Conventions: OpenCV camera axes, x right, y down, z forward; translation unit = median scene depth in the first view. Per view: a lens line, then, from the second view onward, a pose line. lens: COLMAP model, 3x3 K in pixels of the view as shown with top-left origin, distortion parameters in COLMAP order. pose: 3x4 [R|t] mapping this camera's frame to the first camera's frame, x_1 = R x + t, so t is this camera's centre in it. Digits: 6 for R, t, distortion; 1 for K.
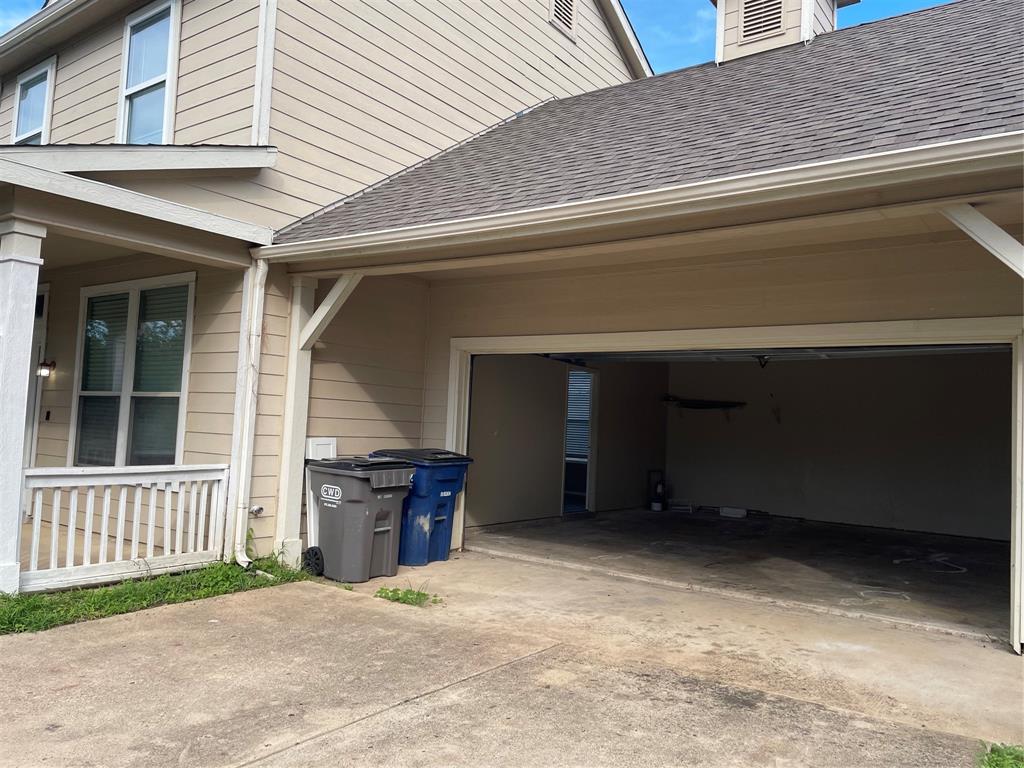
lens RADIAL K [[774.9, 0, 511.5], [0, 774.9, 384.9], [0, 0, 1]] dist [0.089881, -0.111679]
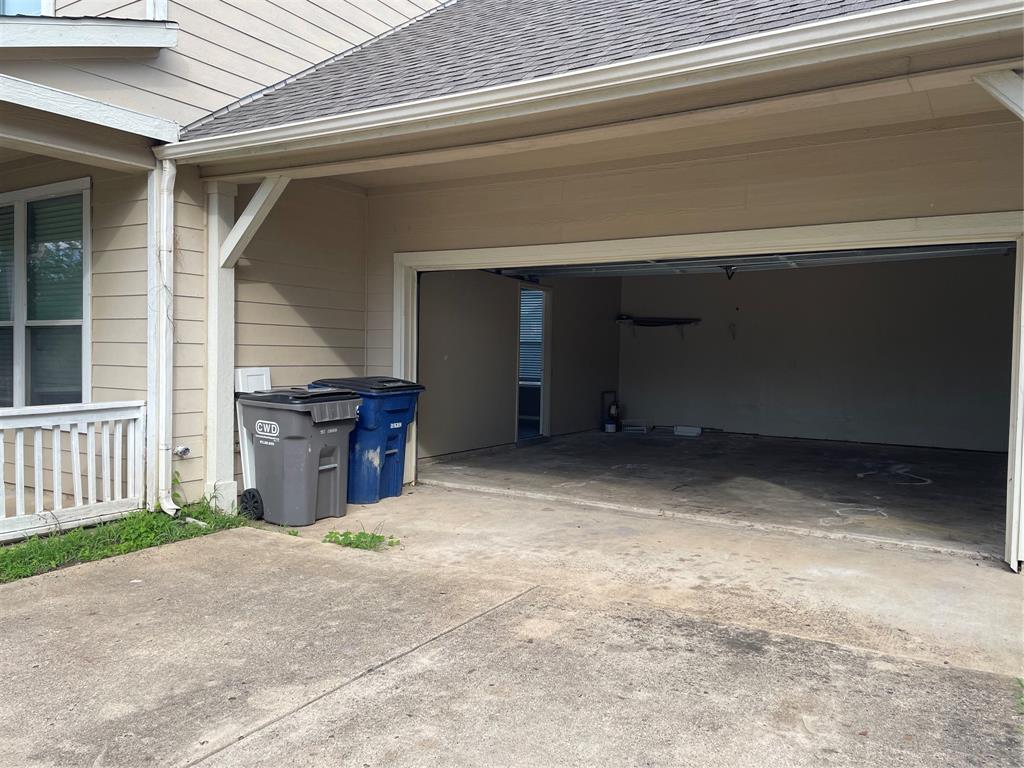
lens RADIAL K [[774.9, 0, 513.3], [0, 774.9, 381.8], [0, 0, 1]] dist [0.089881, -0.111679]
pose [[0.996264, -0.031532, 0.080402, -0.023147], [0.023848, 0.995210, 0.094802, 0.007509], [-0.083007, -0.092530, 0.992244, 0.104481]]
